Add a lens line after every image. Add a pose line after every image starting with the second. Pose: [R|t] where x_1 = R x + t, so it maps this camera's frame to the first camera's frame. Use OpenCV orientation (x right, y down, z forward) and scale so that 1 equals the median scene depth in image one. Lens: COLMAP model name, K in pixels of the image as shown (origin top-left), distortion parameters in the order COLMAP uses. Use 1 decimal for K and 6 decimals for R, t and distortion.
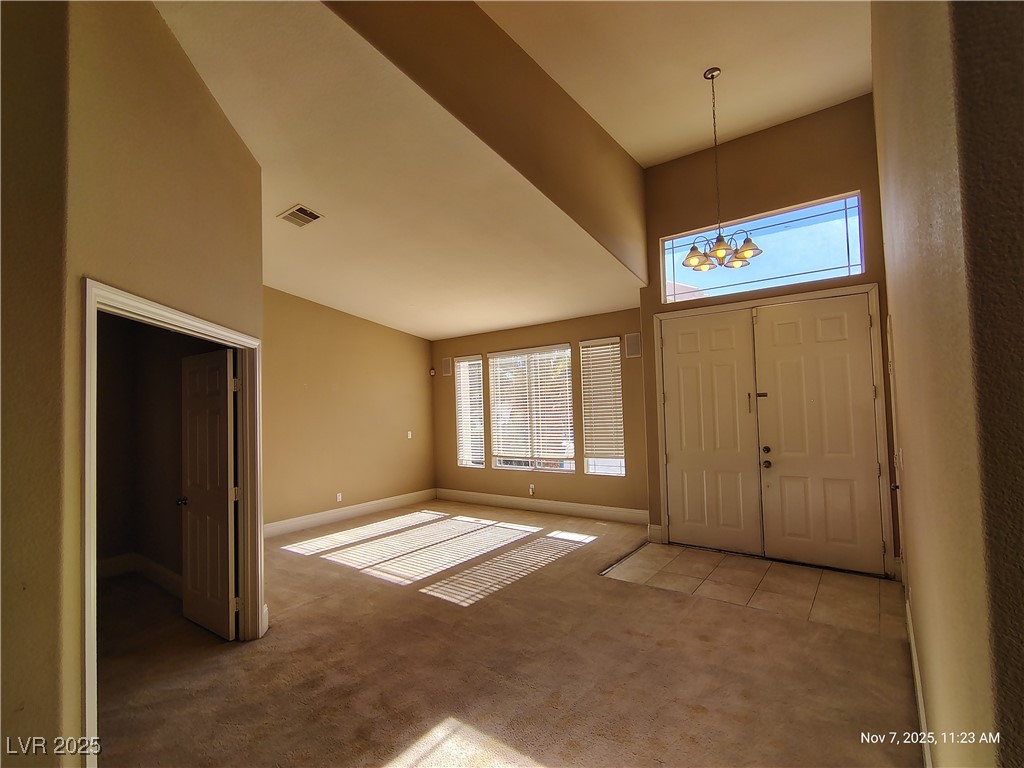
lens RADIAL K [[471.7, 0, 513.8], [0, 471.7, 389.6], [0, 0, 1]] dist [0.000383, 0.000327]
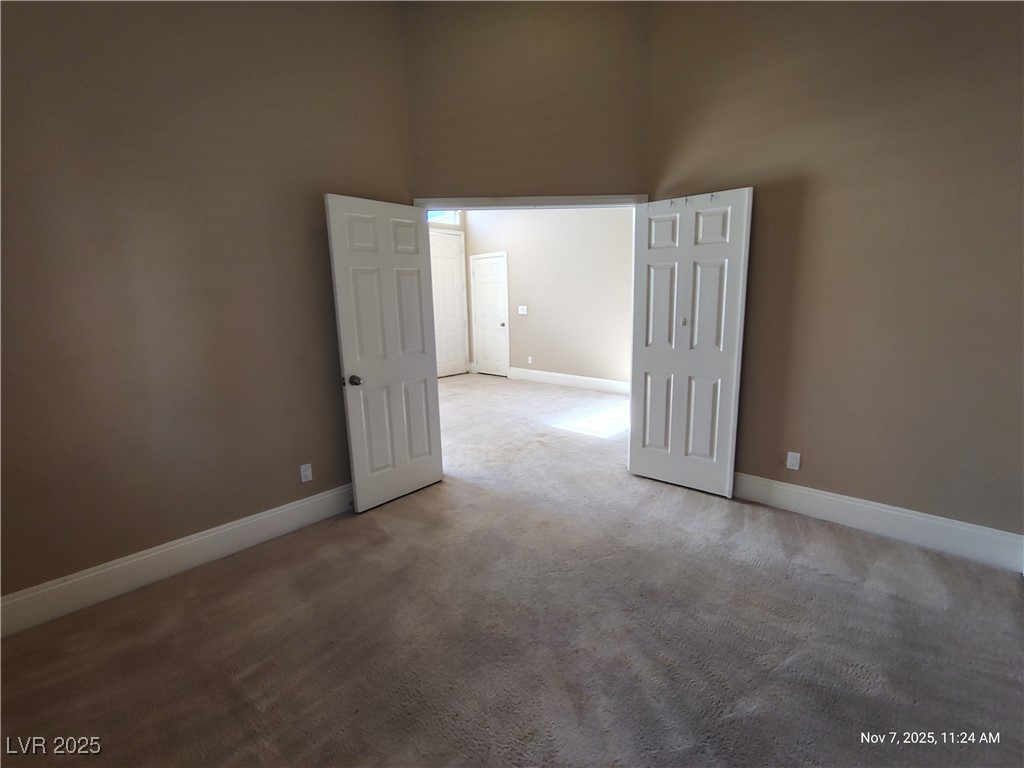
lens RADIAL K [[471.7, 0, 513.8], [0, 471.7, 389.6], [0, 0, 1]] dist [0.000383, 0.000327]
pose [[0.086638, -0.167153, 0.982117, -1.161804], [-0.011450, 0.985592, 0.168754, 0.089469], [-0.996174, -0.025866, 0.083476, 0.521179]]
